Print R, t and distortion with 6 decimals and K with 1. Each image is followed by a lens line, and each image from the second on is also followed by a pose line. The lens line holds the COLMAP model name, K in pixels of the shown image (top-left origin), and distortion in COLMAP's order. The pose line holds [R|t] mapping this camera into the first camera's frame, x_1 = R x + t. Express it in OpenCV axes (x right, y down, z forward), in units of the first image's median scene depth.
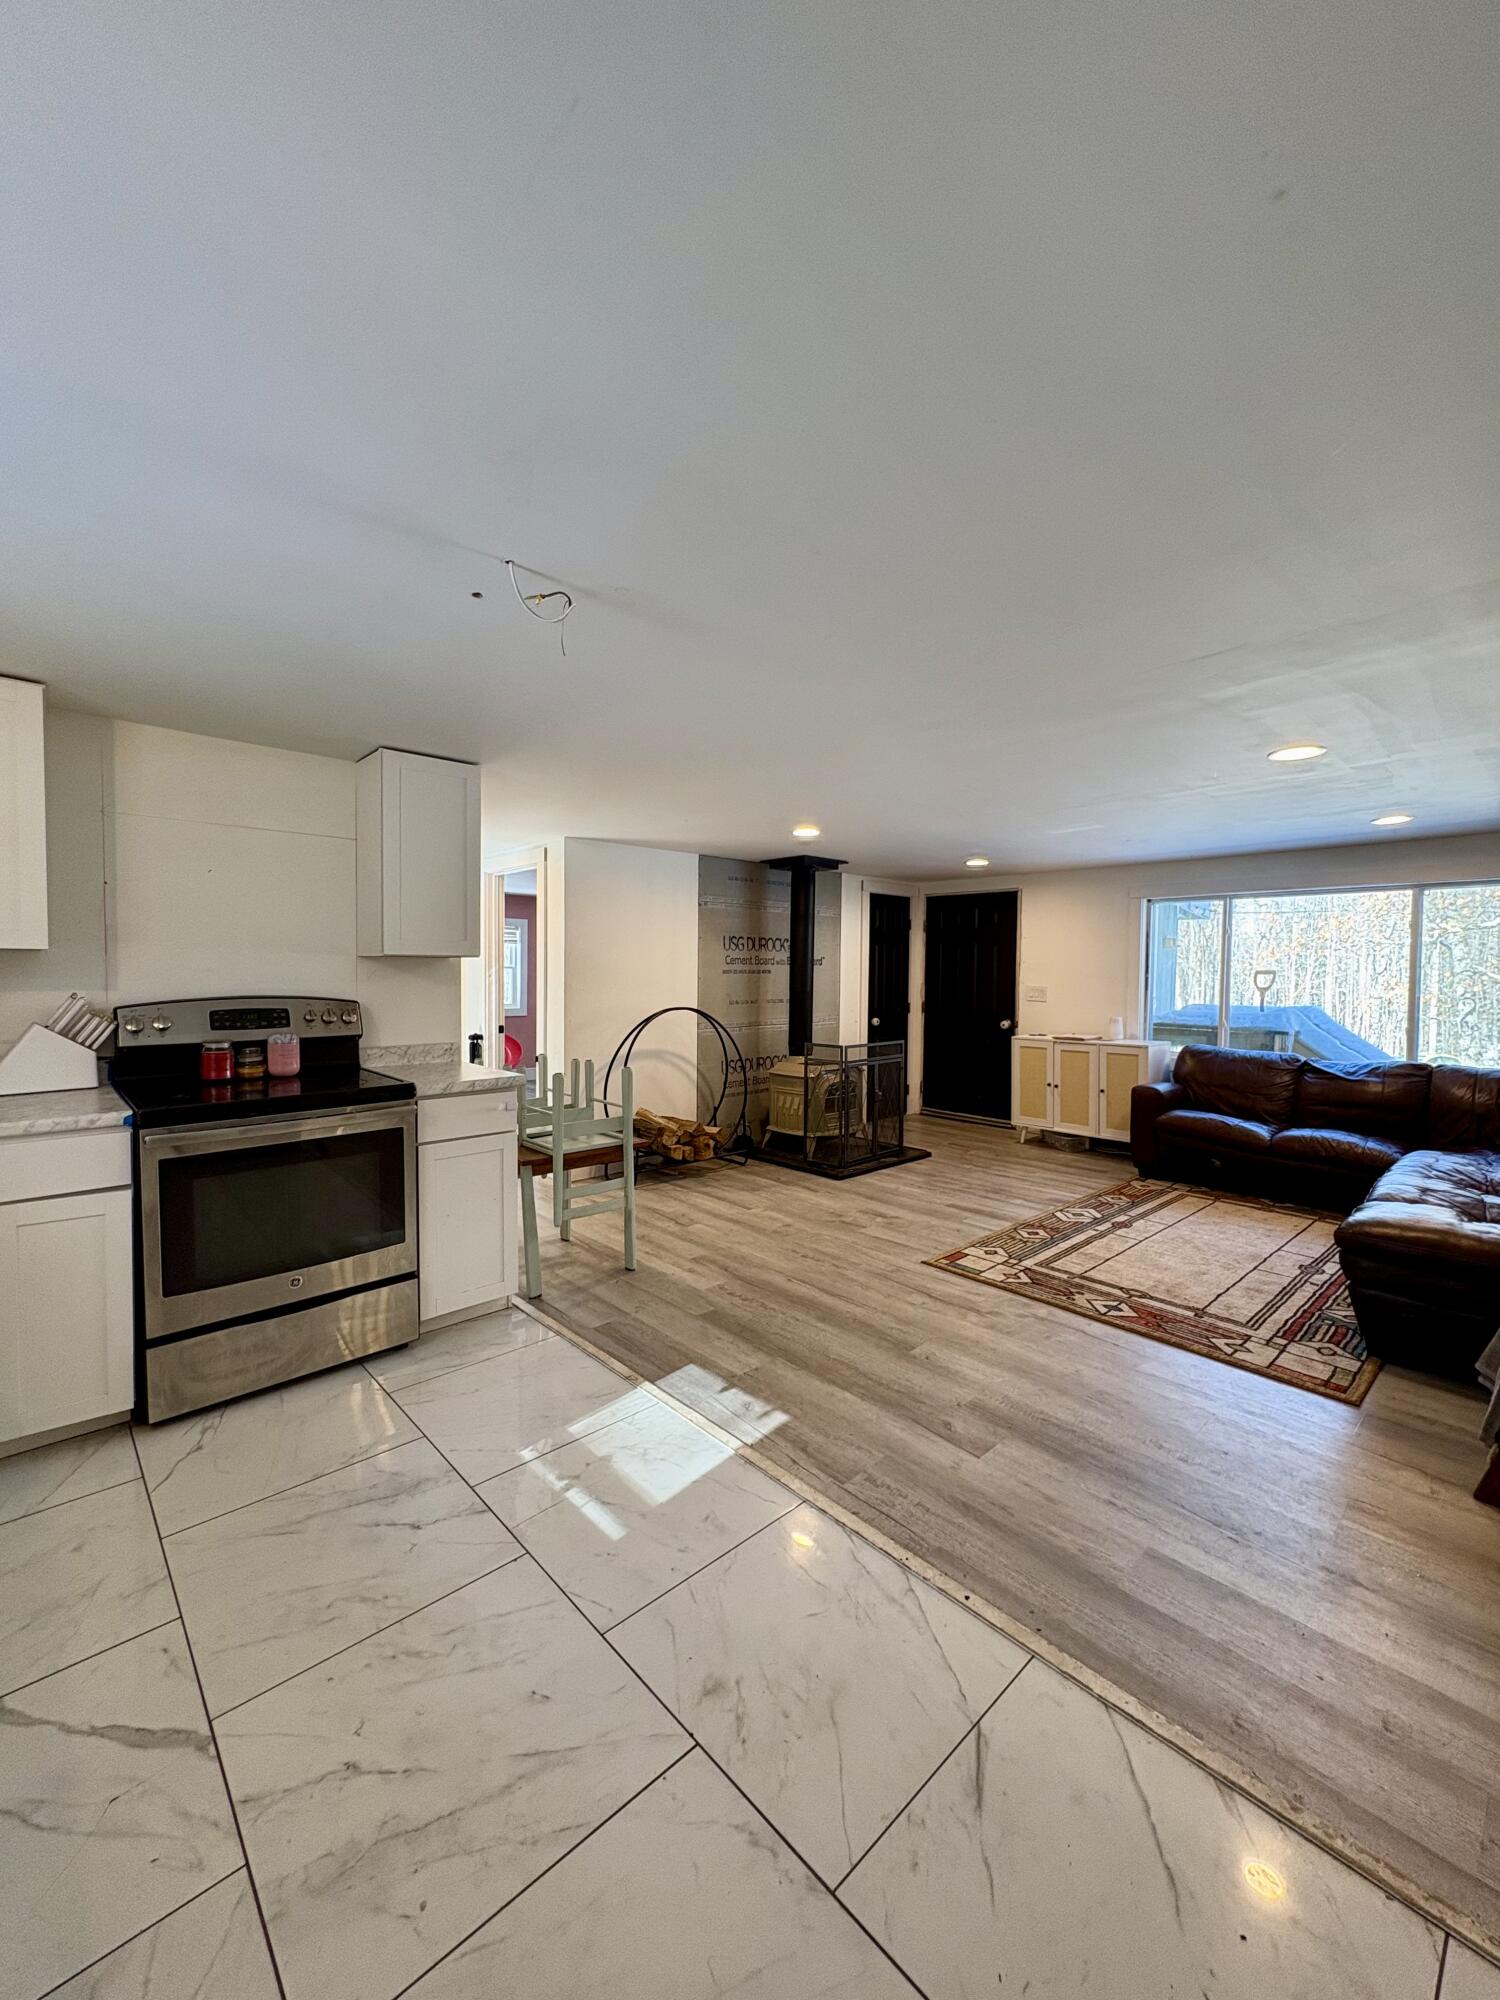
lens RADIAL K [[798.2, 0, 748.5], [0, 798.2, 998.6], [0, 0, 1]] dist [0.000109, -0.000345]
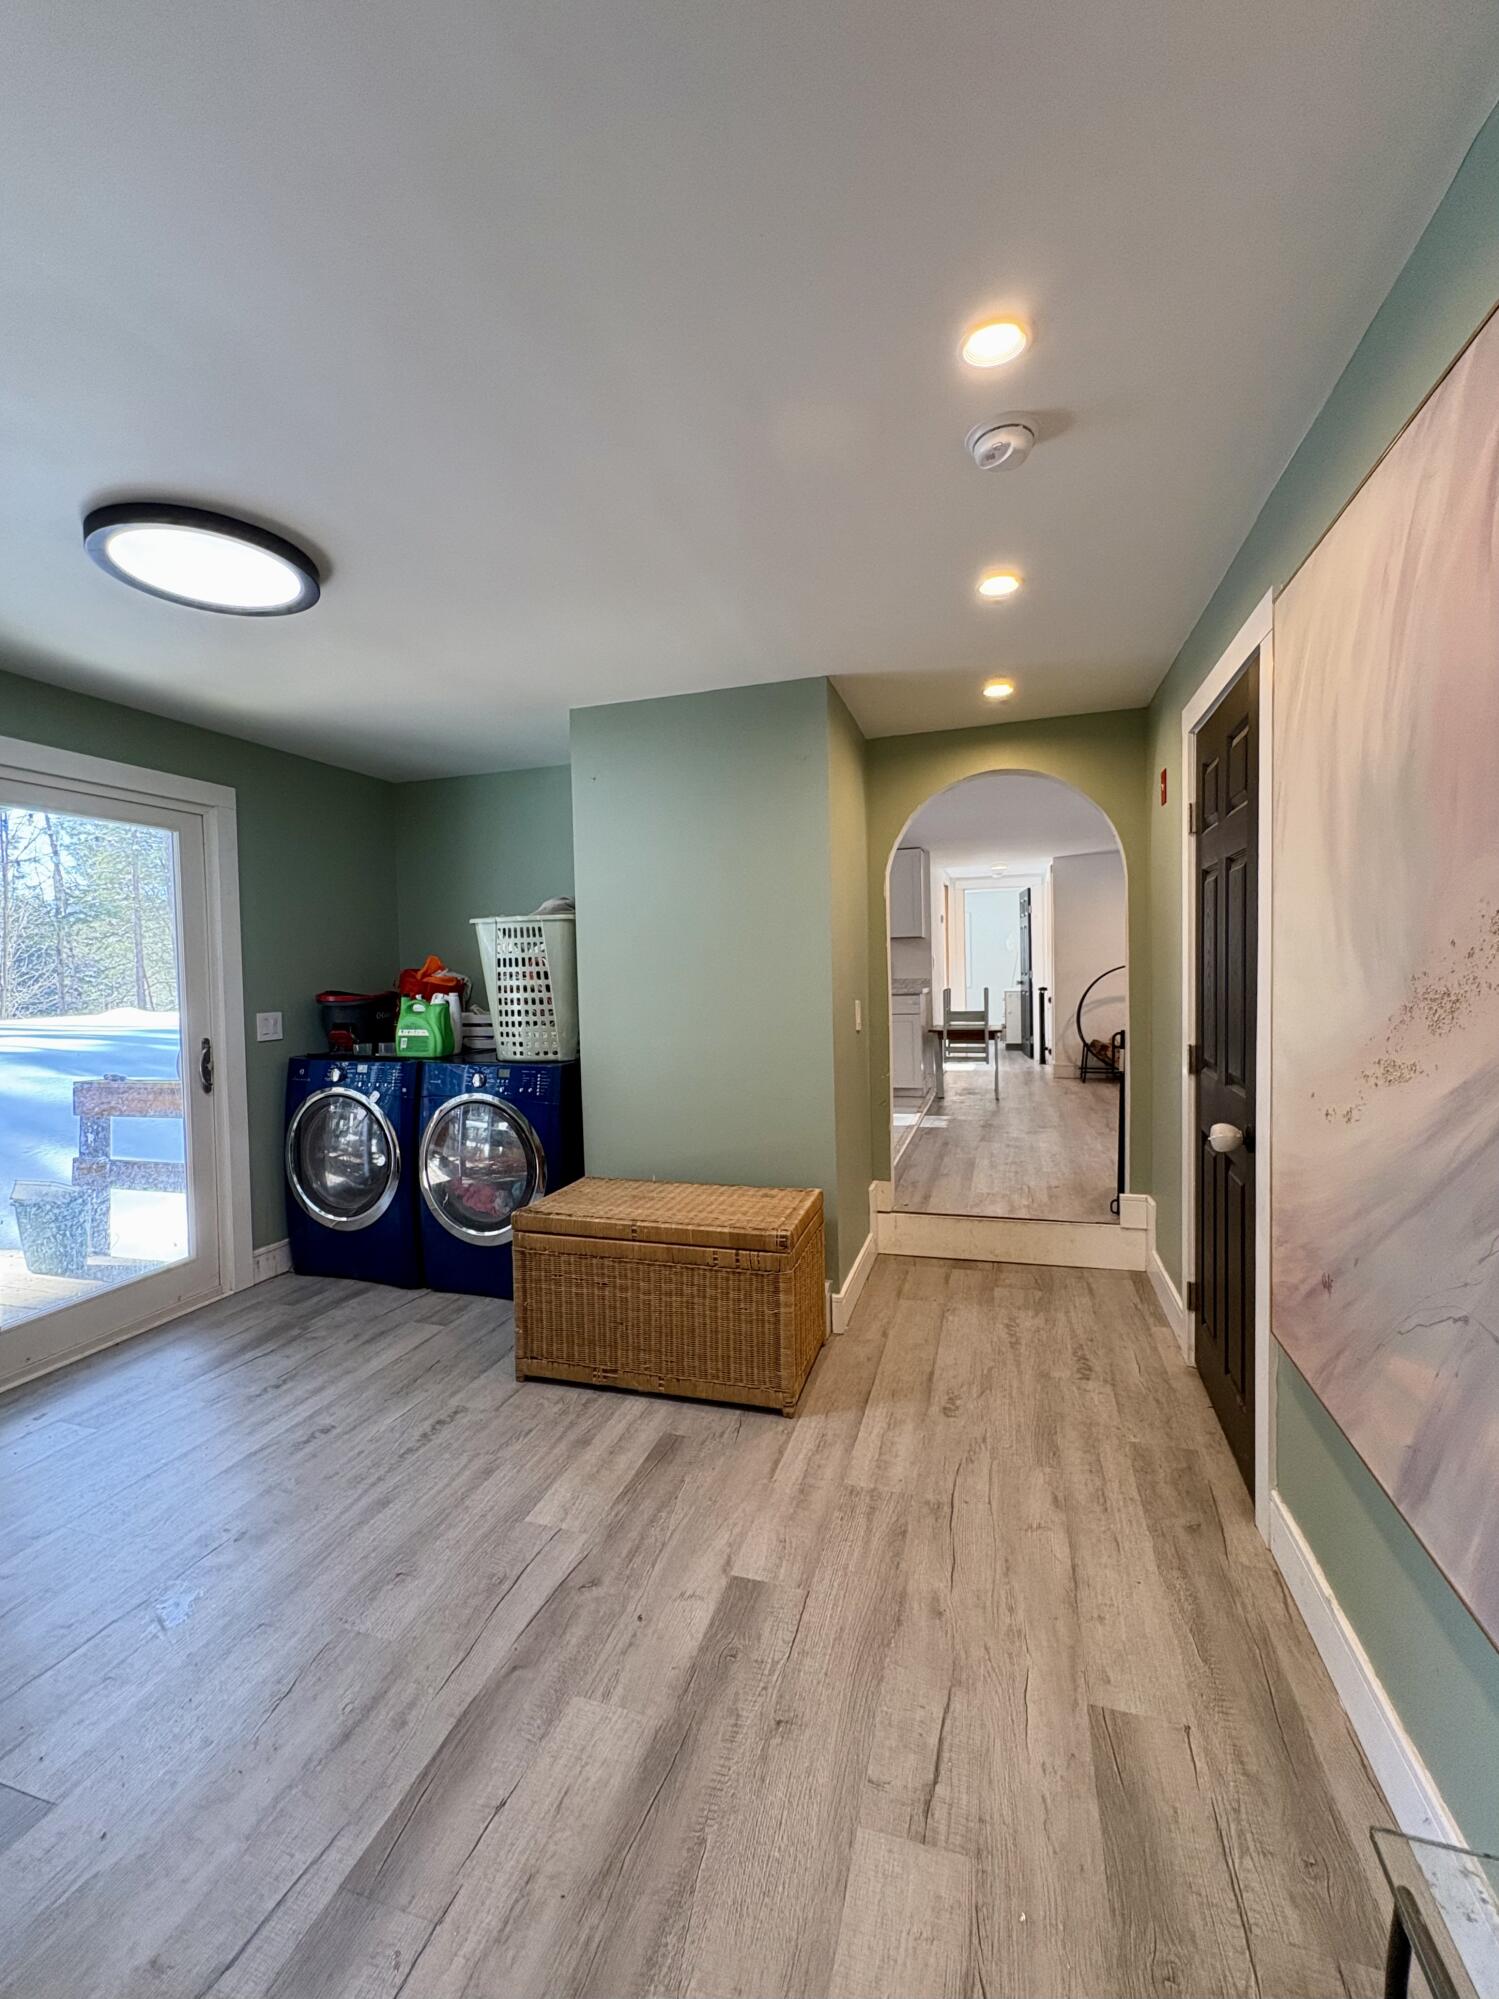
lens RADIAL K [[835.3, 0, 748.3], [0, 835.3, 997.4], [0, 0, 1]] dist [-0.000438, -0.000303]
pose [[0.496411, 0.006771, -0.868061, 1.253909], [-0.003599, 0.999977, 0.005742, 0.091921], [0.868080, 0.000274, 0.496424, -0.472217]]
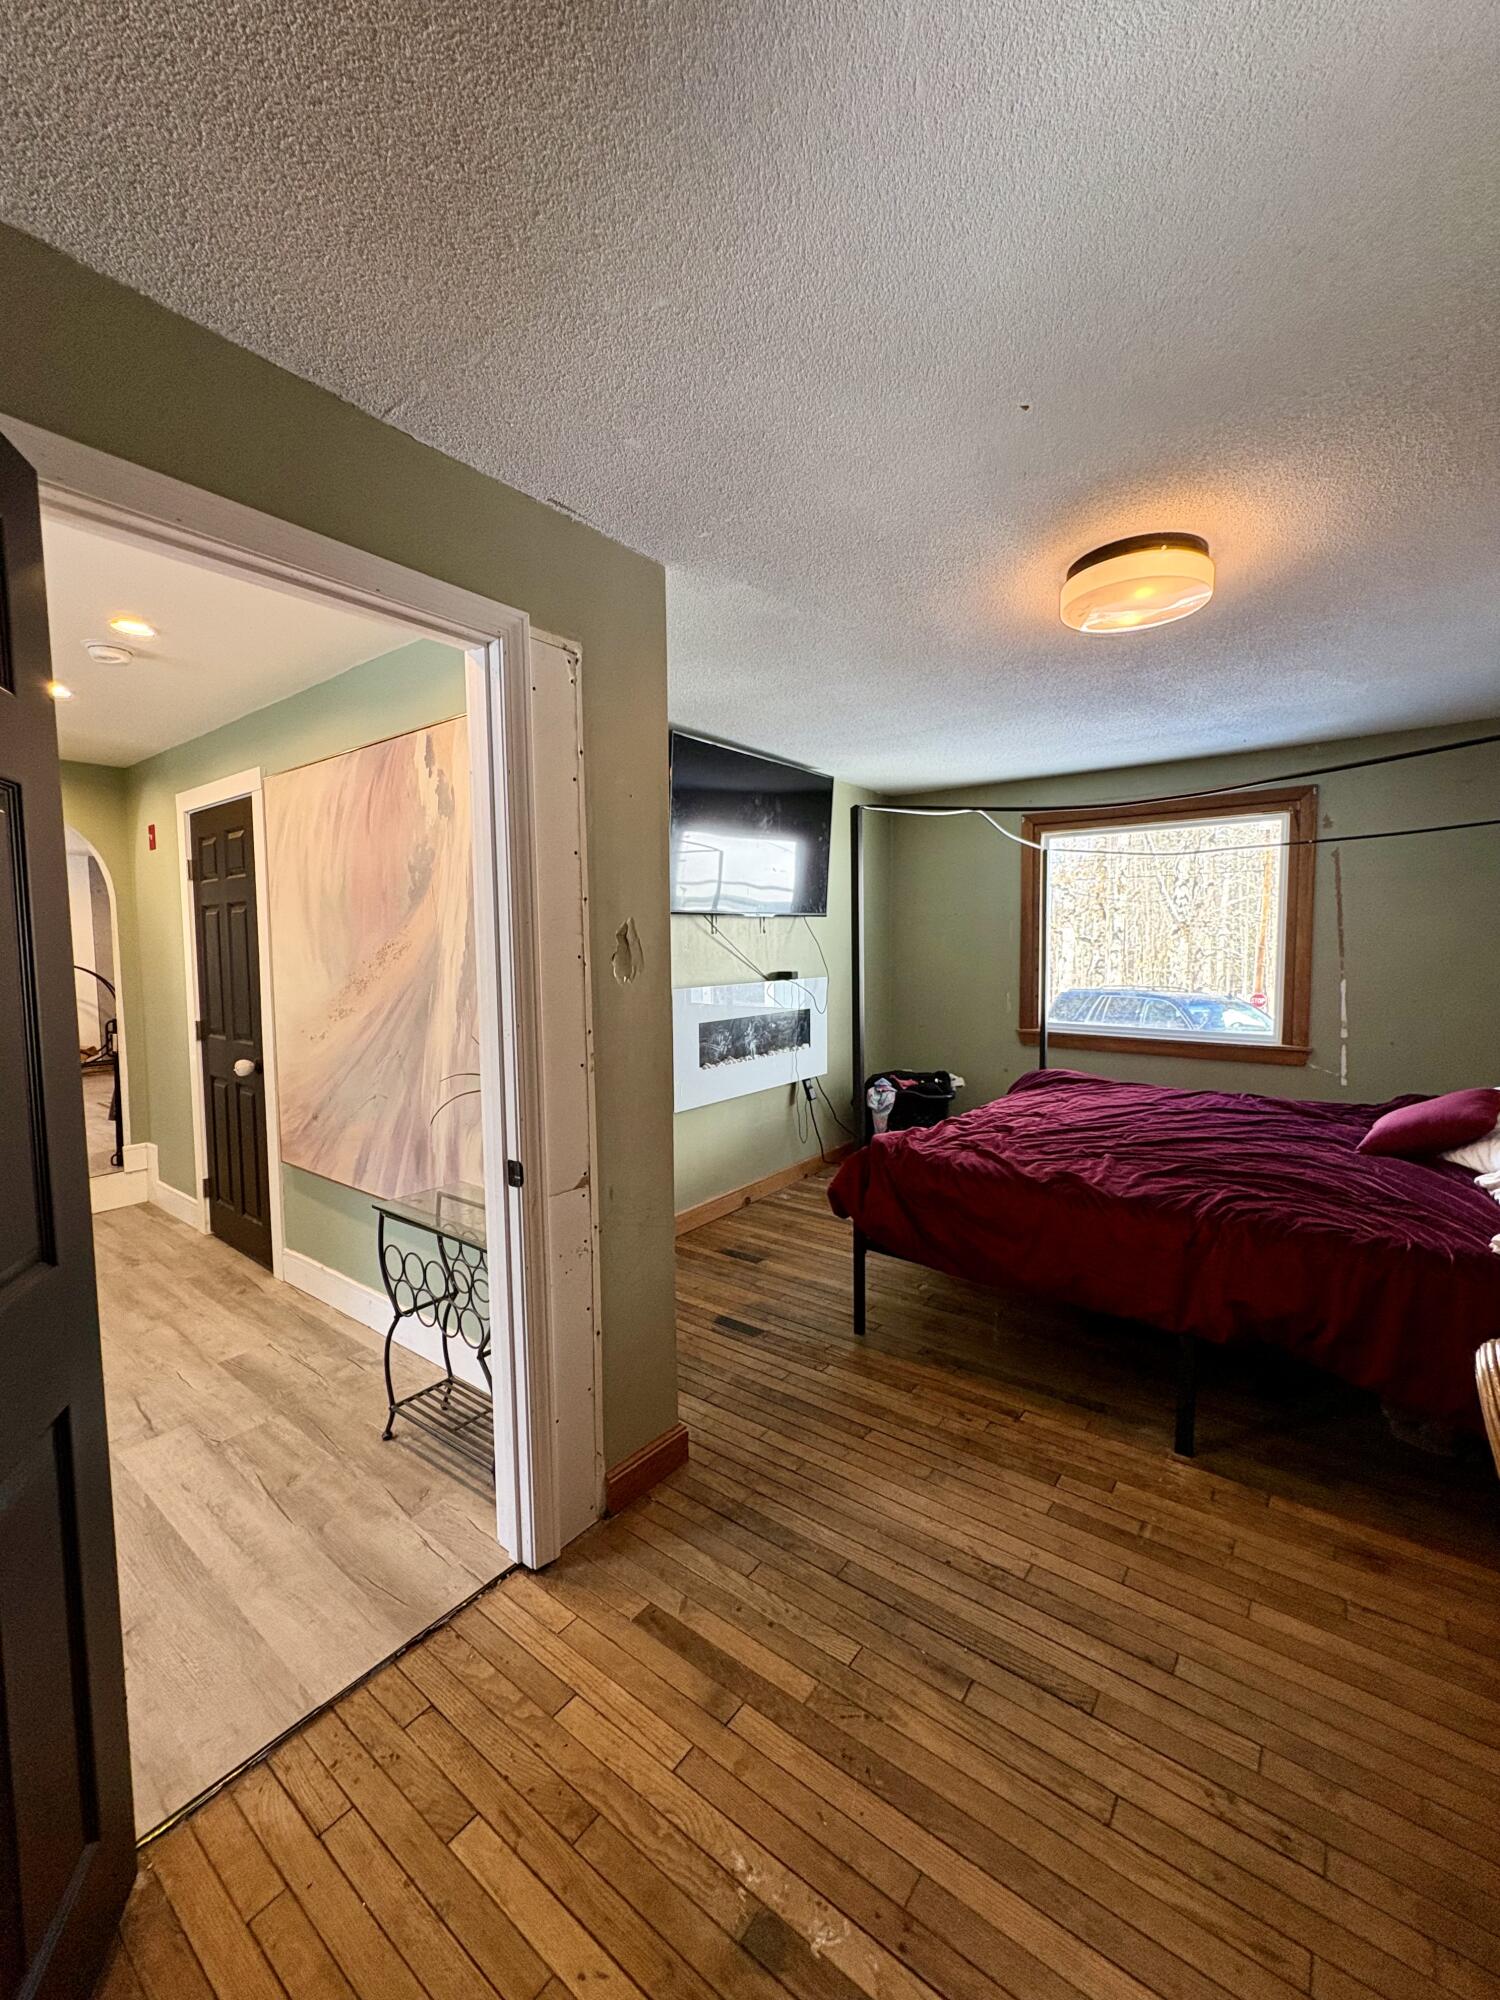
lens RADIAL K [[803.6, 0, 752.4], [0, 803.6, 995.5], [0, 0, 1]] dist [-0.000317, 0.000119]
pose [[0.986981, -0.035264, 0.156925, 1.369286], [0.030783, 0.999048, 0.030900, 0.093286], [-0.157865, -0.025668, 0.987127, -0.936308]]
